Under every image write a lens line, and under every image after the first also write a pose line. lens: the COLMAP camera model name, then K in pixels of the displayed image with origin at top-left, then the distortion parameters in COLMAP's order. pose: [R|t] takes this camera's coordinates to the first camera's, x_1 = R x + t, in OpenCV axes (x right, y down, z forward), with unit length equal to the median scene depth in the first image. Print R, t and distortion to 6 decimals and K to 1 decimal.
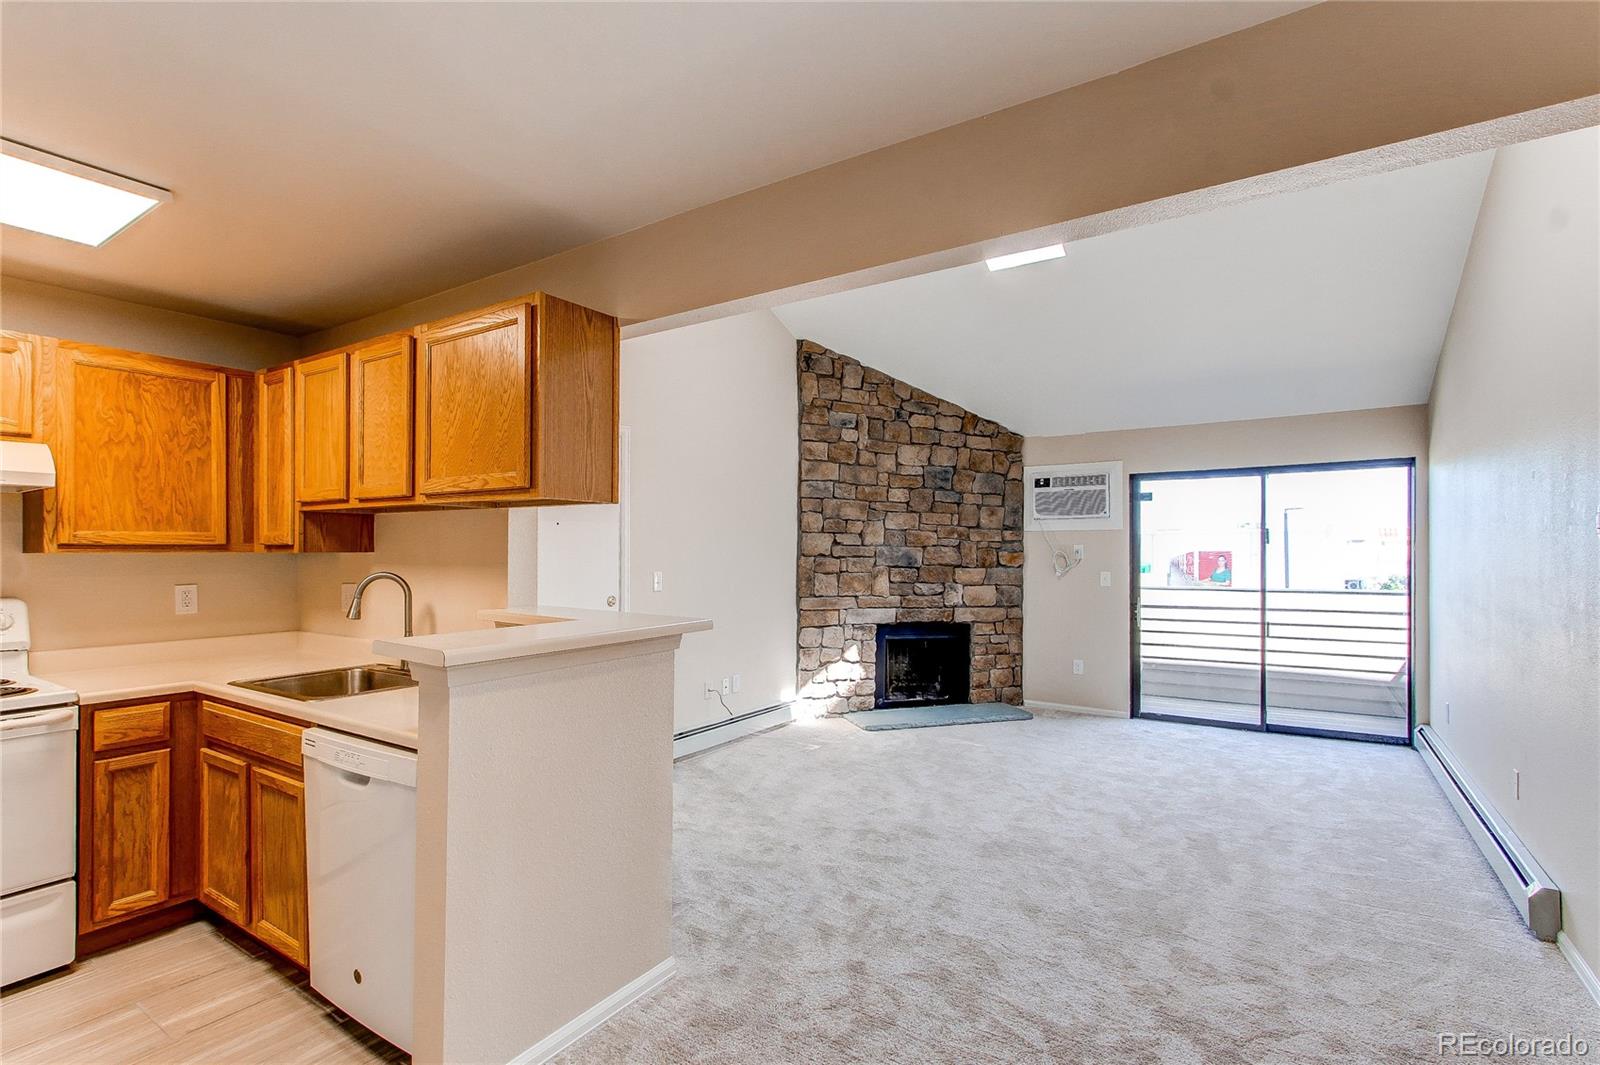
lens RADIAL K [[758.1, 0, 783.0], [0, 758.1, 549.6], [0, 0, 1]] dist [-0.011718, 0.009330]
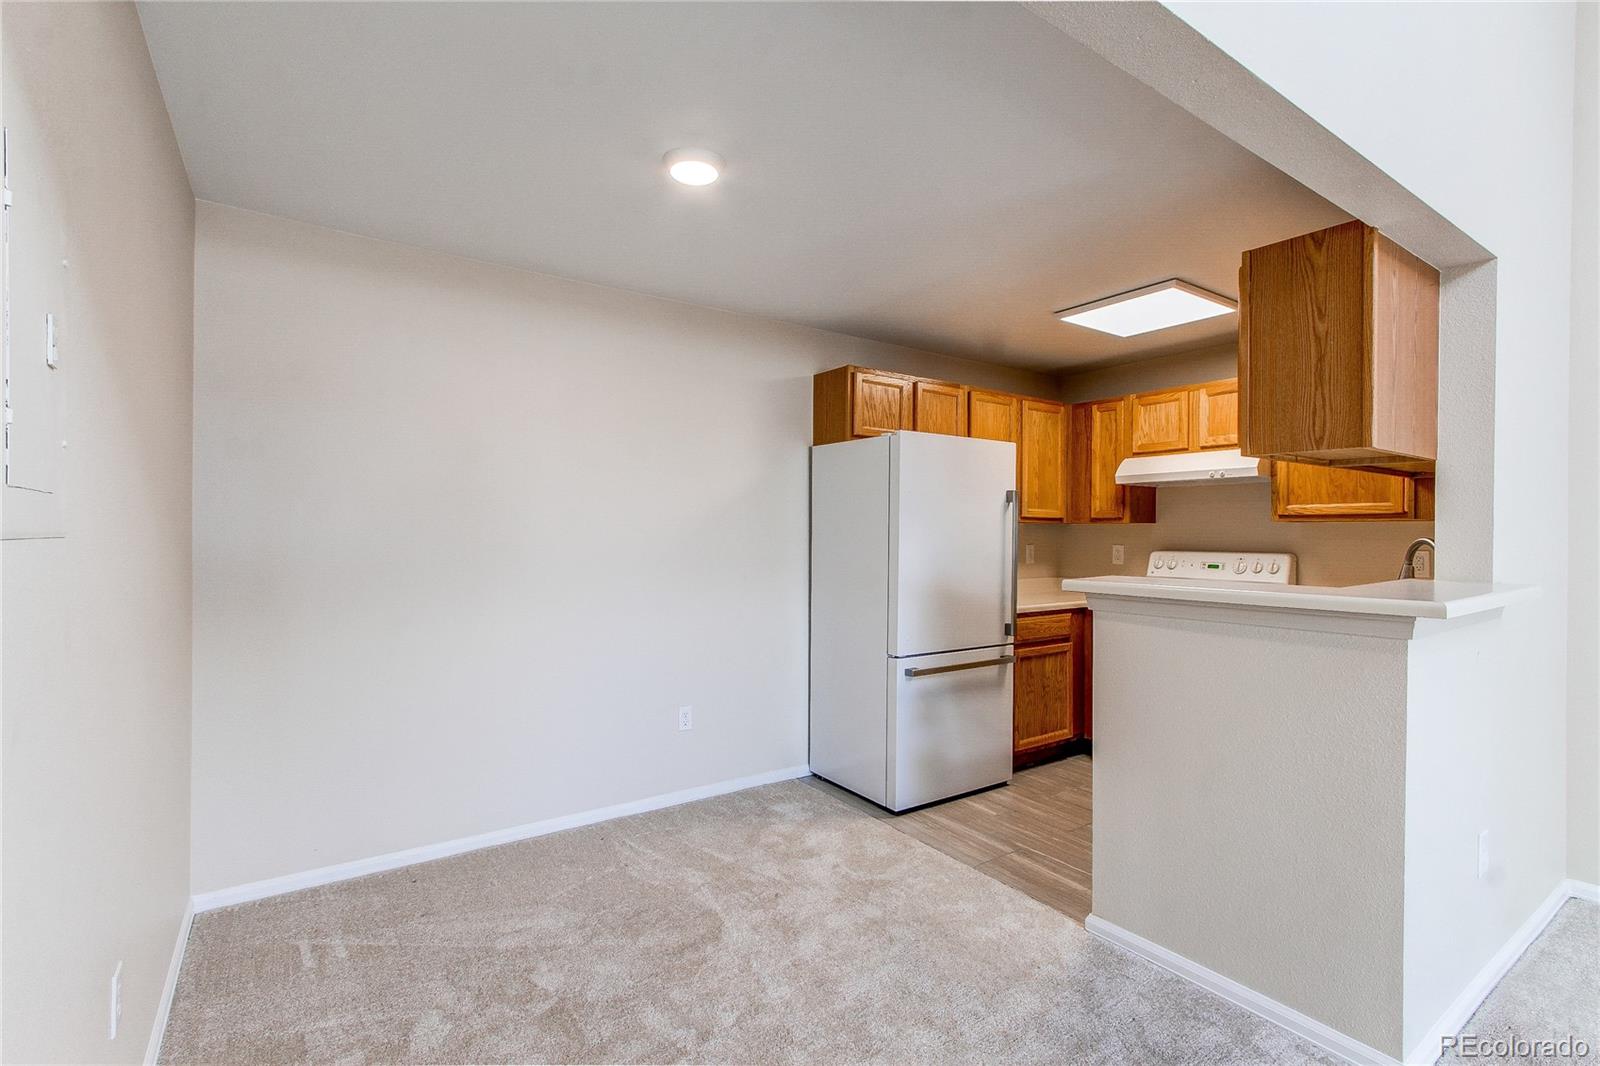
lens RADIAL K [[740.0, 0, 777.2], [0, 740.0, 532.5], [0, 0, 1]] dist [0.001875, 0.001237]
pose [[-0.378384, -0.001164, -0.925648, 0.292128], [-0.005518, 0.999984, 0.000998, 0.012478], [0.925632, 0.005485, -0.378385, 0.281156]]
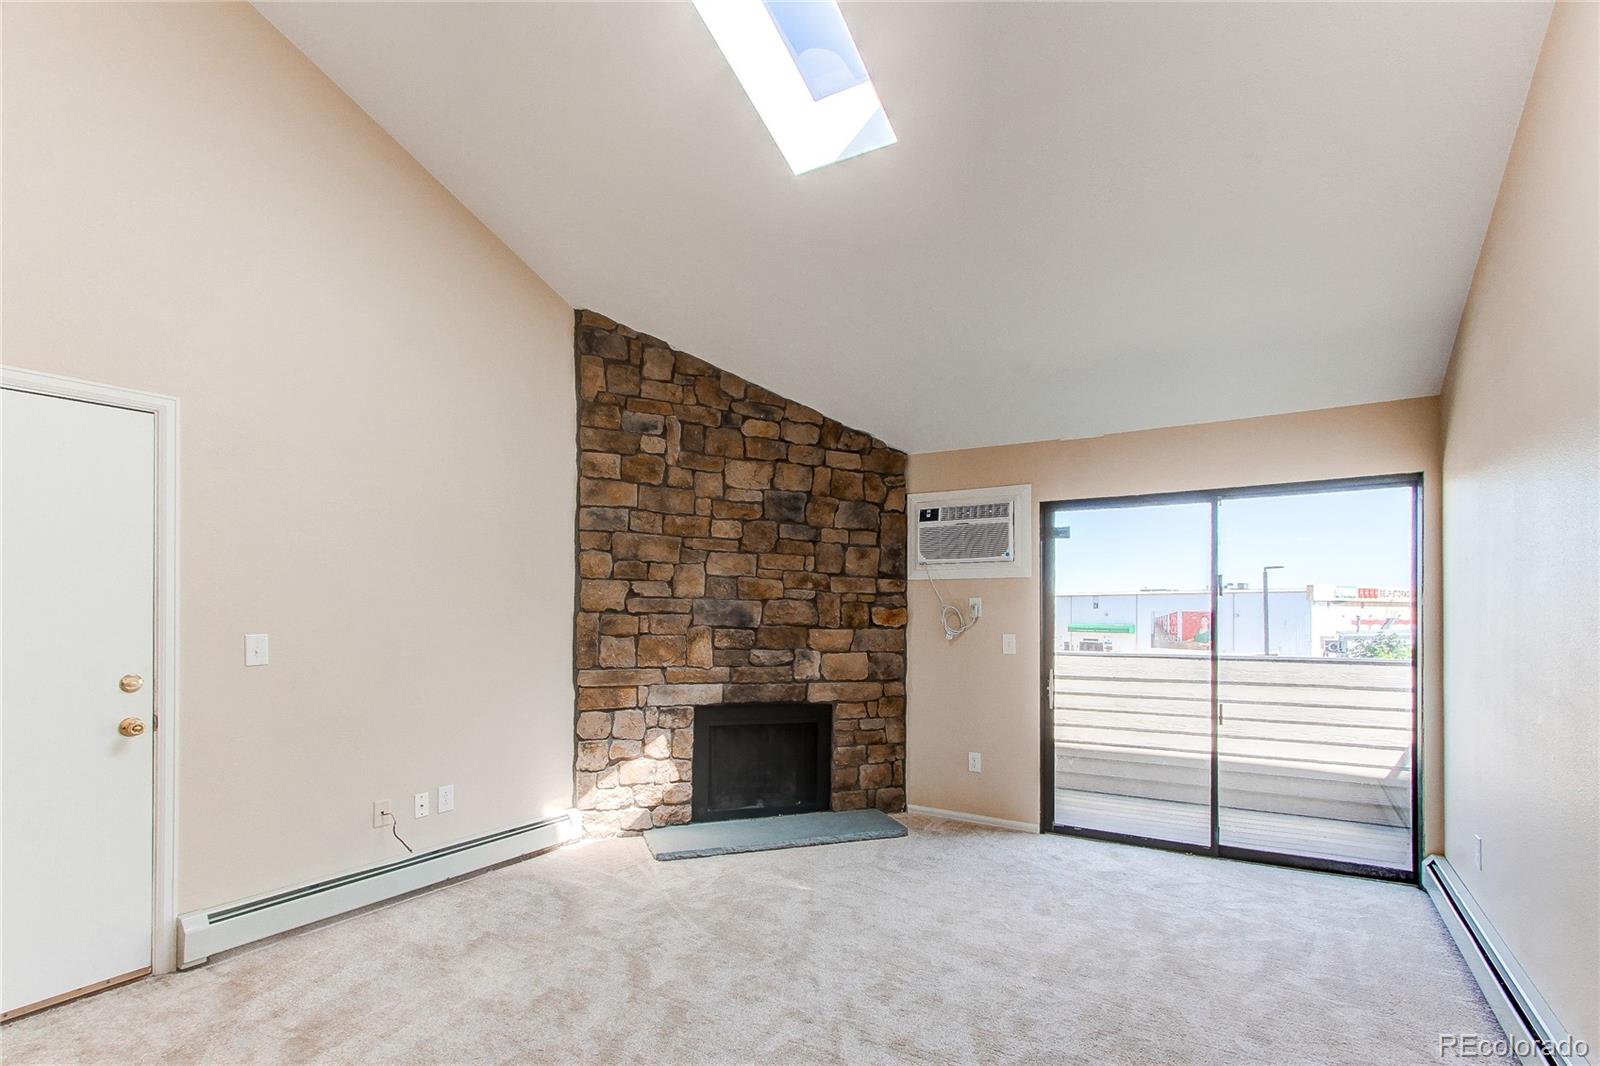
lens RADIAL K [[758.1, 0, 796.4], [0, 758.1, 607.0], [0, 0, 1]] dist [-0.011718, 0.009330]
pose [[0.999569, 0.002334, 0.029279, 0.203875], [-0.002235, 0.999992, -0.003406, 0.005864], [-0.029287, 0.003339, 0.999565, 0.274643]]
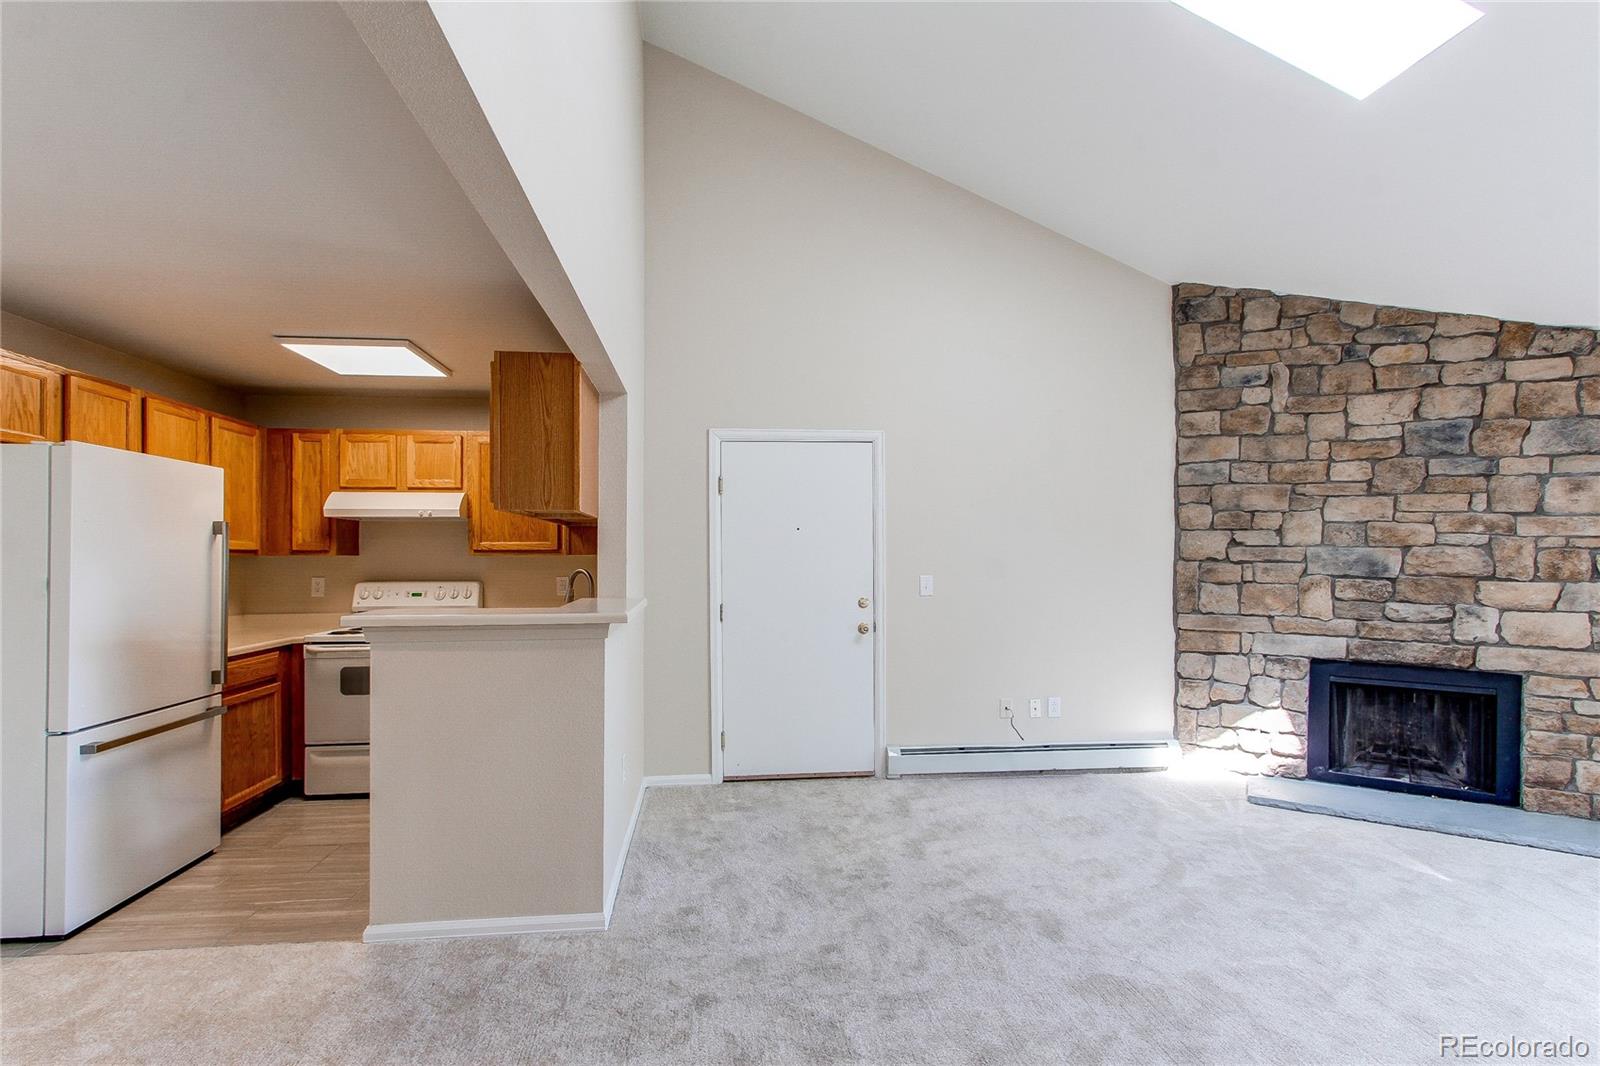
lens RADIAL K [[740.0, 0, 802.8], [0, 740.0, 555.0], [0, 0, 1]] dist [0.001875, 0.001237]
pose [[0.650479, -0.003883, -0.759514, 0.346212], [0.001457, 0.999991, -0.003865, 0.005190], [0.759523, 0.001407, 0.650479, 0.202549]]
